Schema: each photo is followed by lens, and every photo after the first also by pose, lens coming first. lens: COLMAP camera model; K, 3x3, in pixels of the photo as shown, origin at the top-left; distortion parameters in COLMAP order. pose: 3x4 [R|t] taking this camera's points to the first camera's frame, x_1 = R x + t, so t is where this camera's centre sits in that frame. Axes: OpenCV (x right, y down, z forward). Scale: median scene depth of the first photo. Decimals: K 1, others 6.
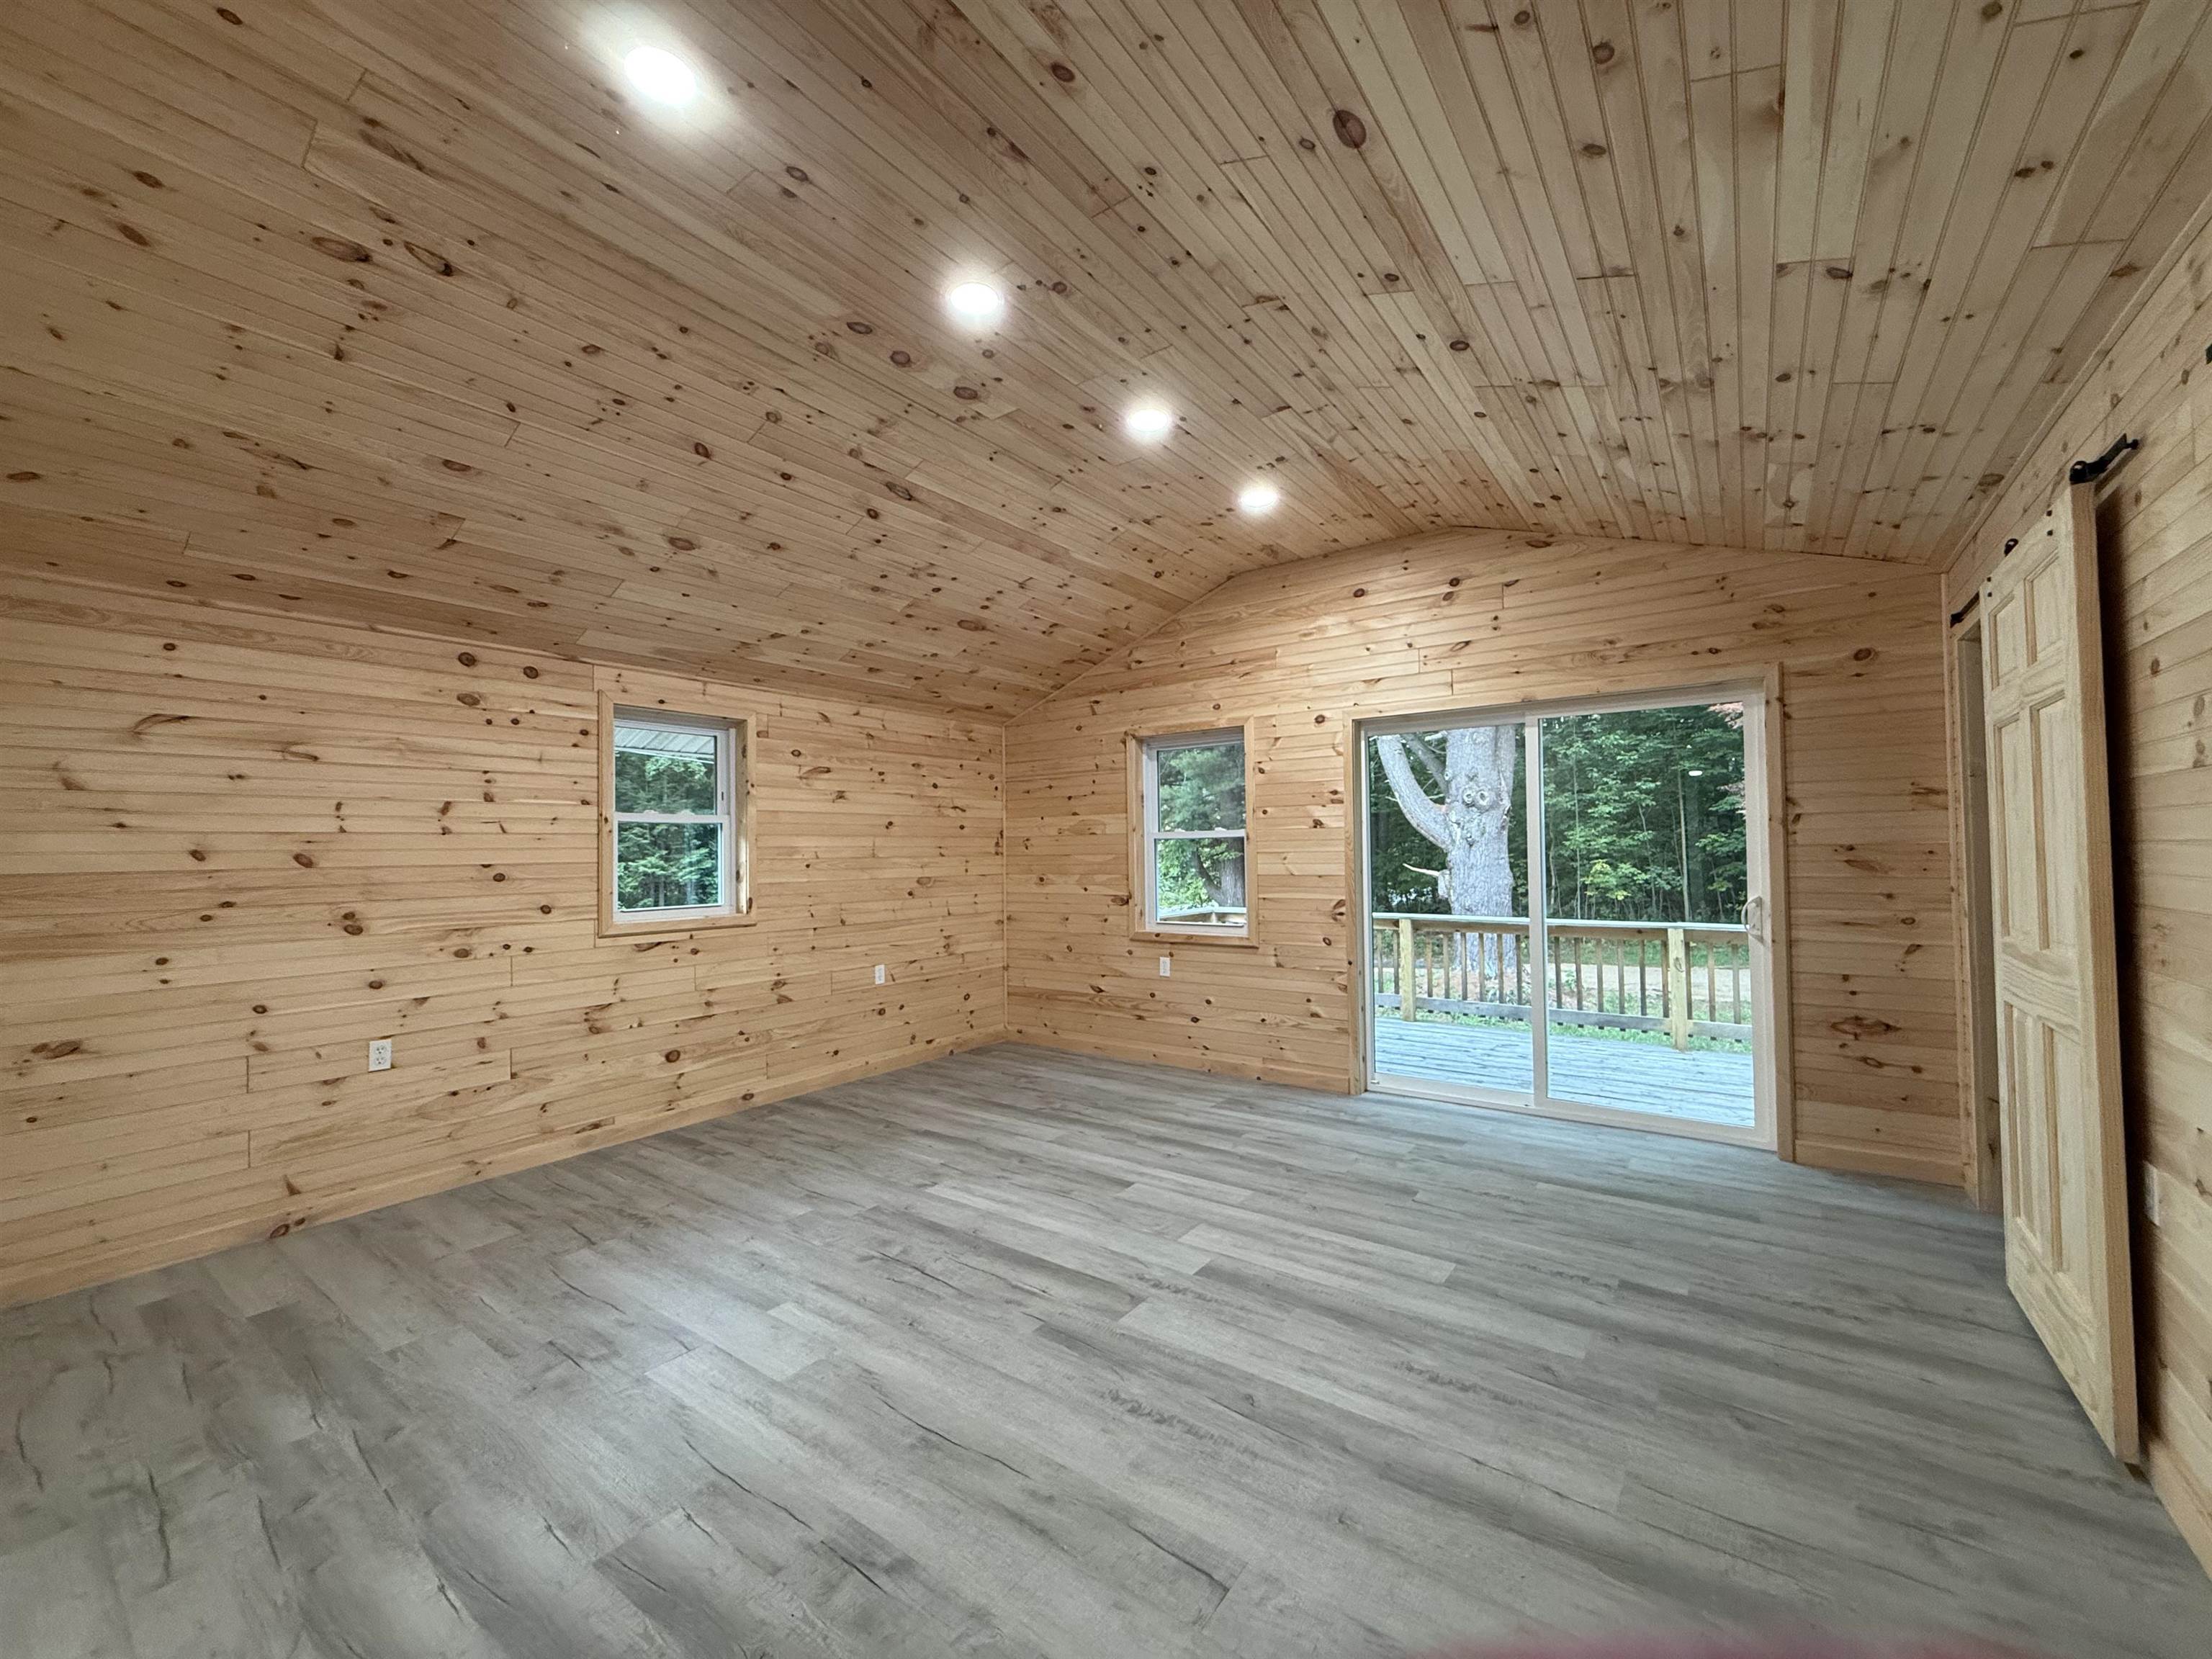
lens RADIAL K [[880.9, 0, 1099.1], [0, 880.9, 826.6], [0, 0, 1]] dist [0.000742, 0.000392]
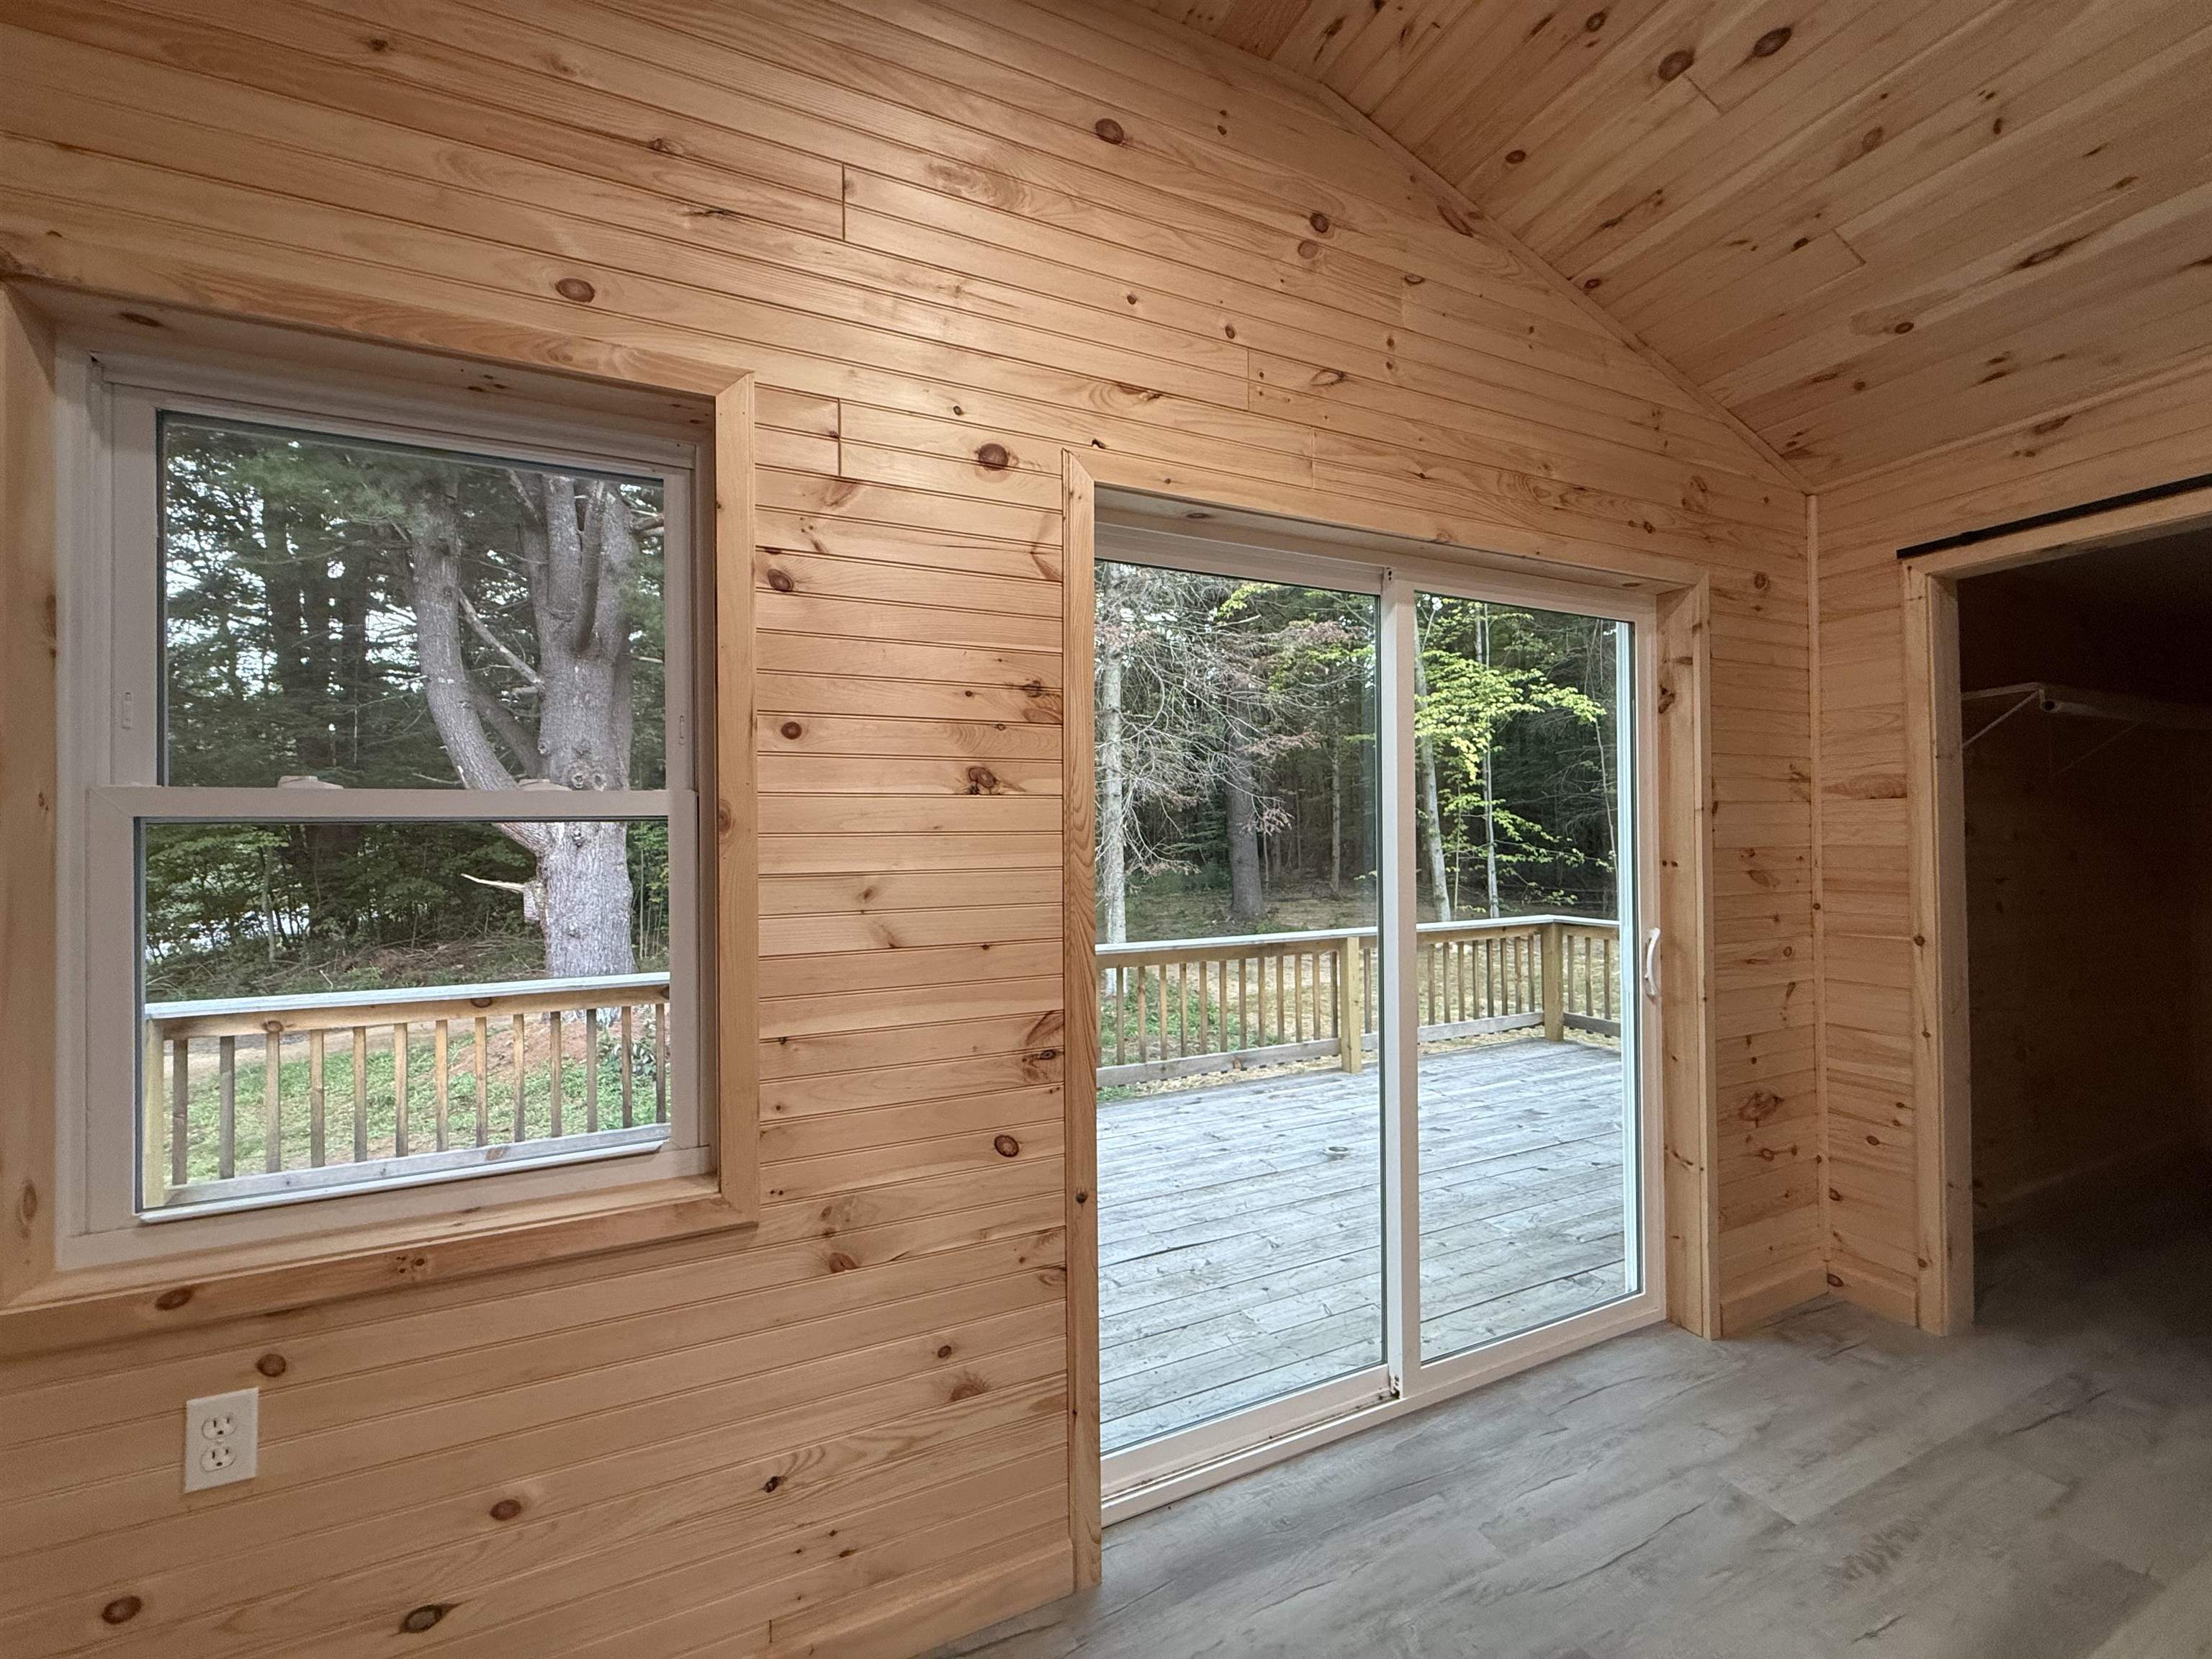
lens RADIAL K [[885.0, 0, 1098.7], [0, 885.0, 829.3], [0, 0, 1]] dist [0.002054, 0.000254]
pose [[0.488278, 0.017913, 0.872504, -0.013993], [-0.019489, 0.999764, -0.009619, 0.022450], [-0.872471, -0.012307, 0.488511, 1.107417]]
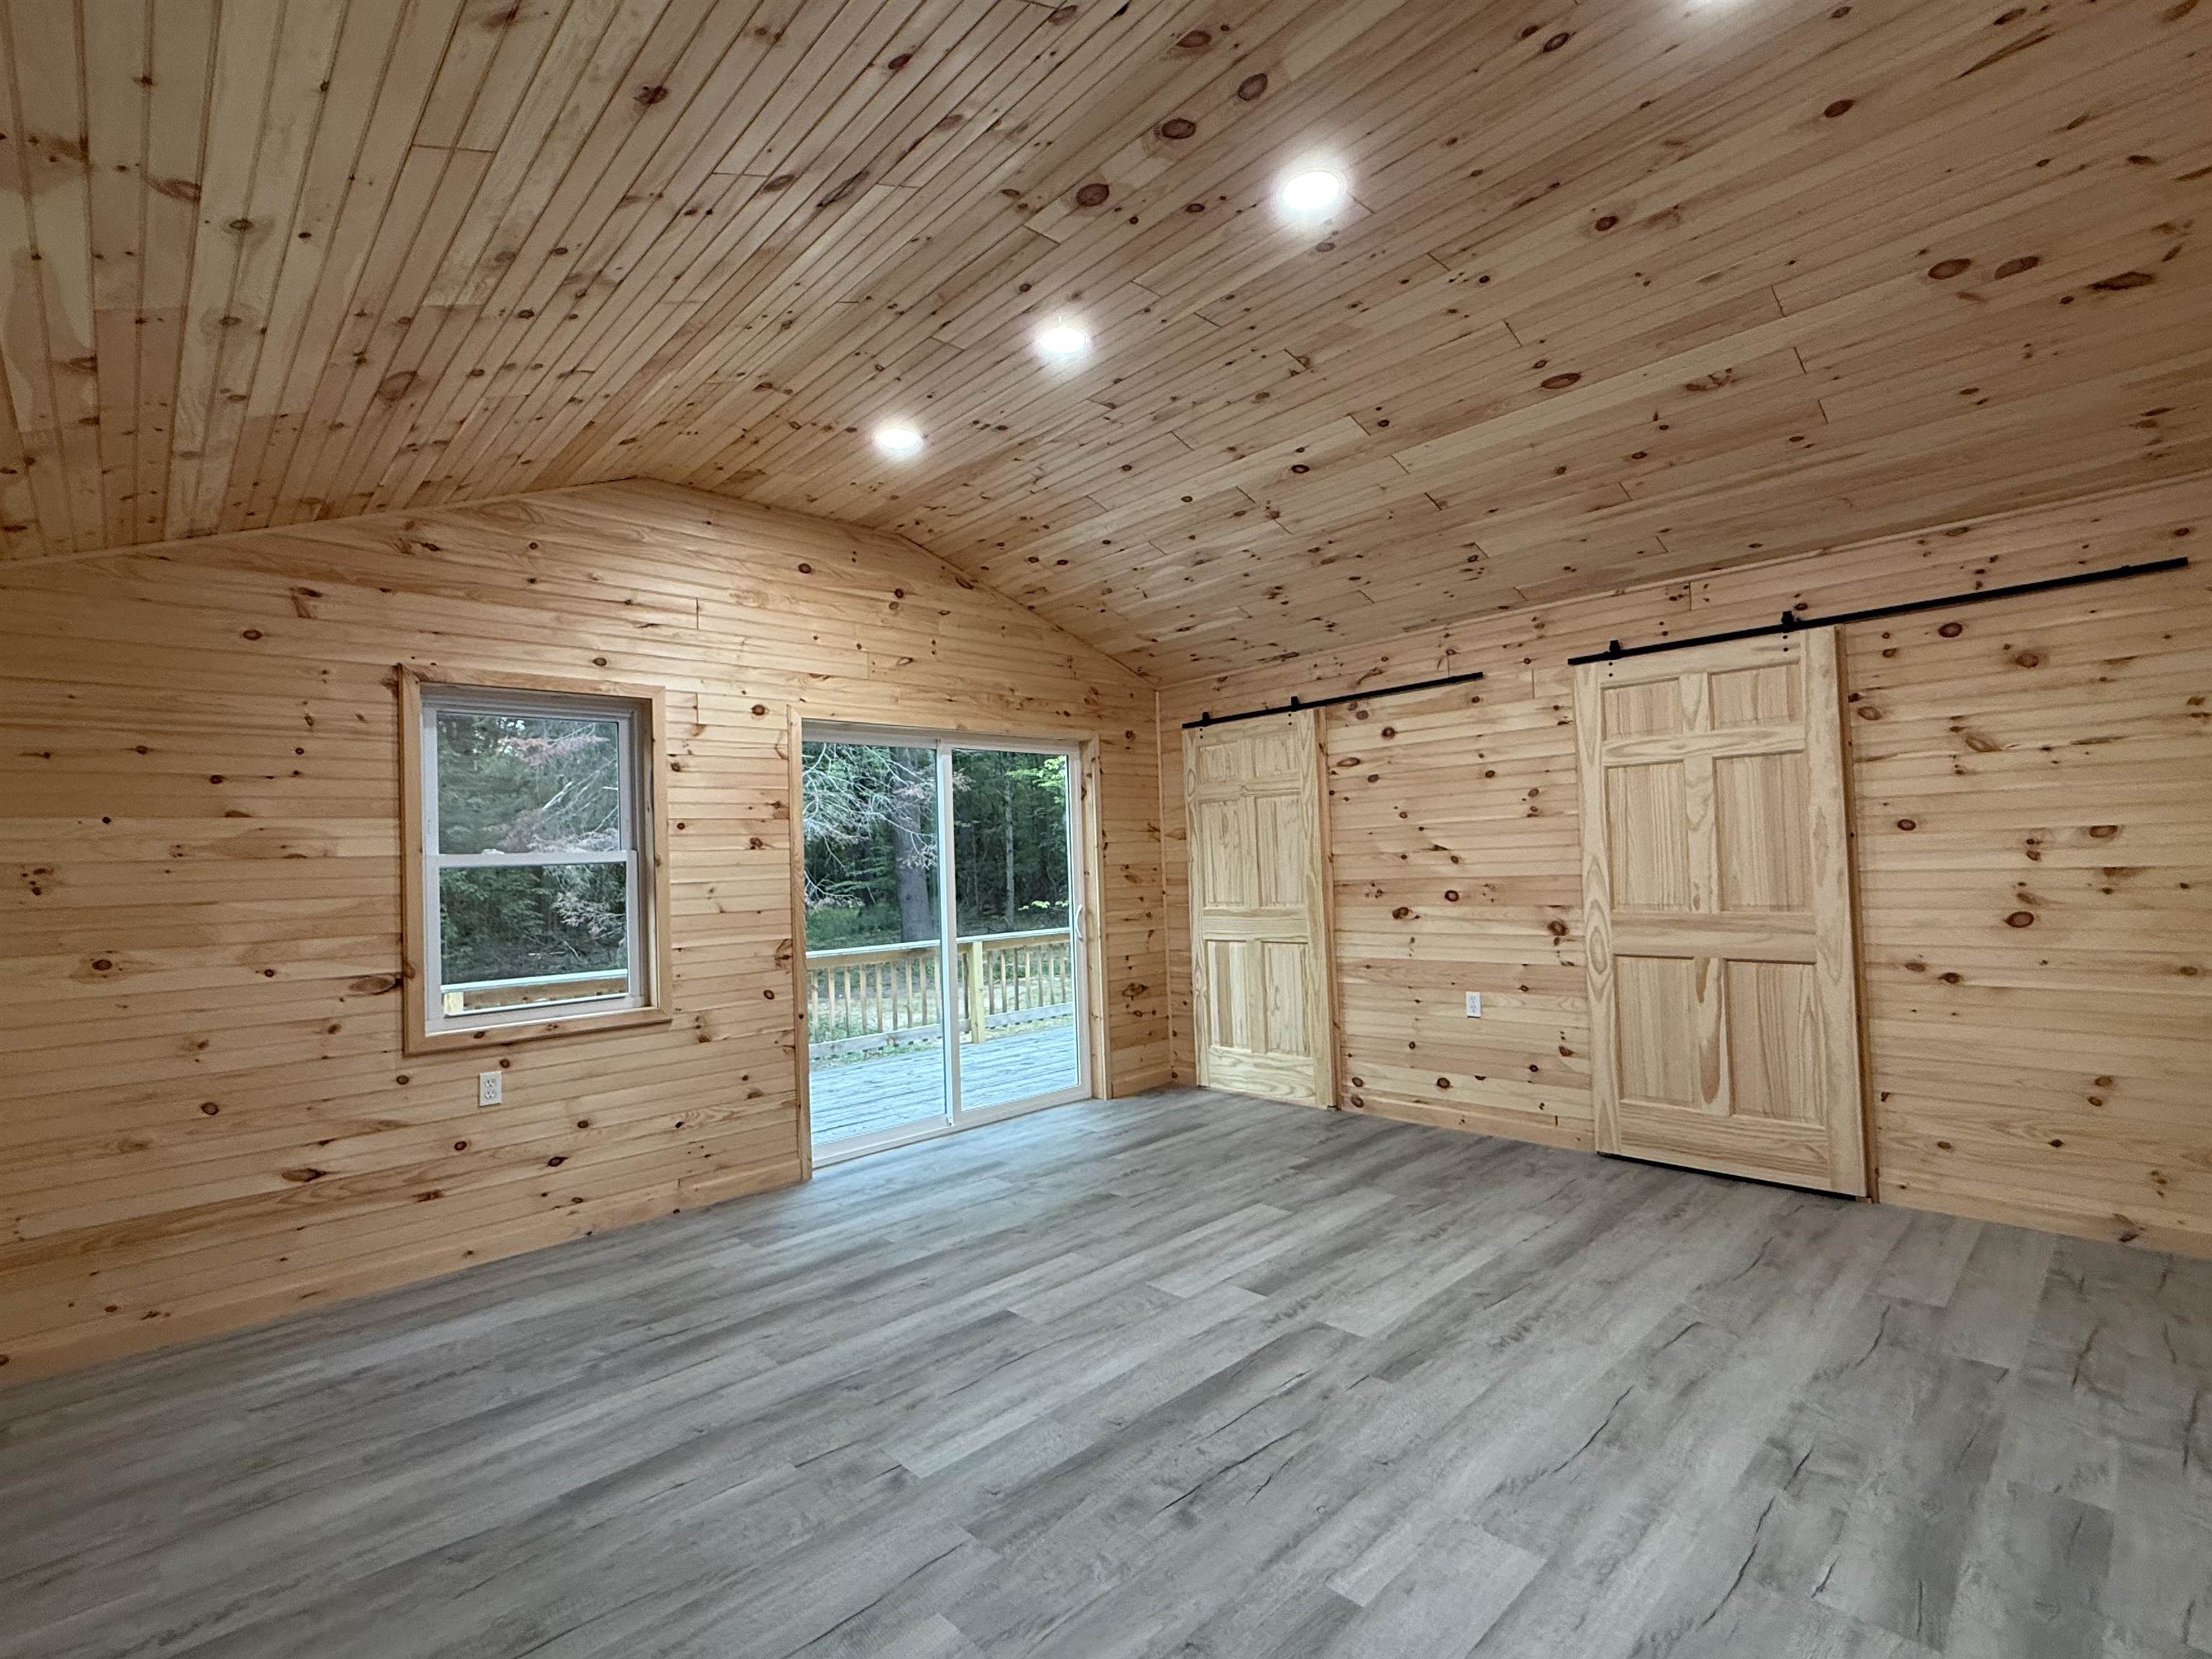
lens RADIAL K [[1023.9, 0, 1101.9], [0, 1023.9, 826.5], [0, 0, 1]] dist [0.000682, -0.000529]
pose [[0.172970, 0.046181, 0.983844, -0.800983], [0.010735, 0.998752, -0.048769, 0.039105], [-0.984869, 0.018997, 0.172259, 0.750406]]
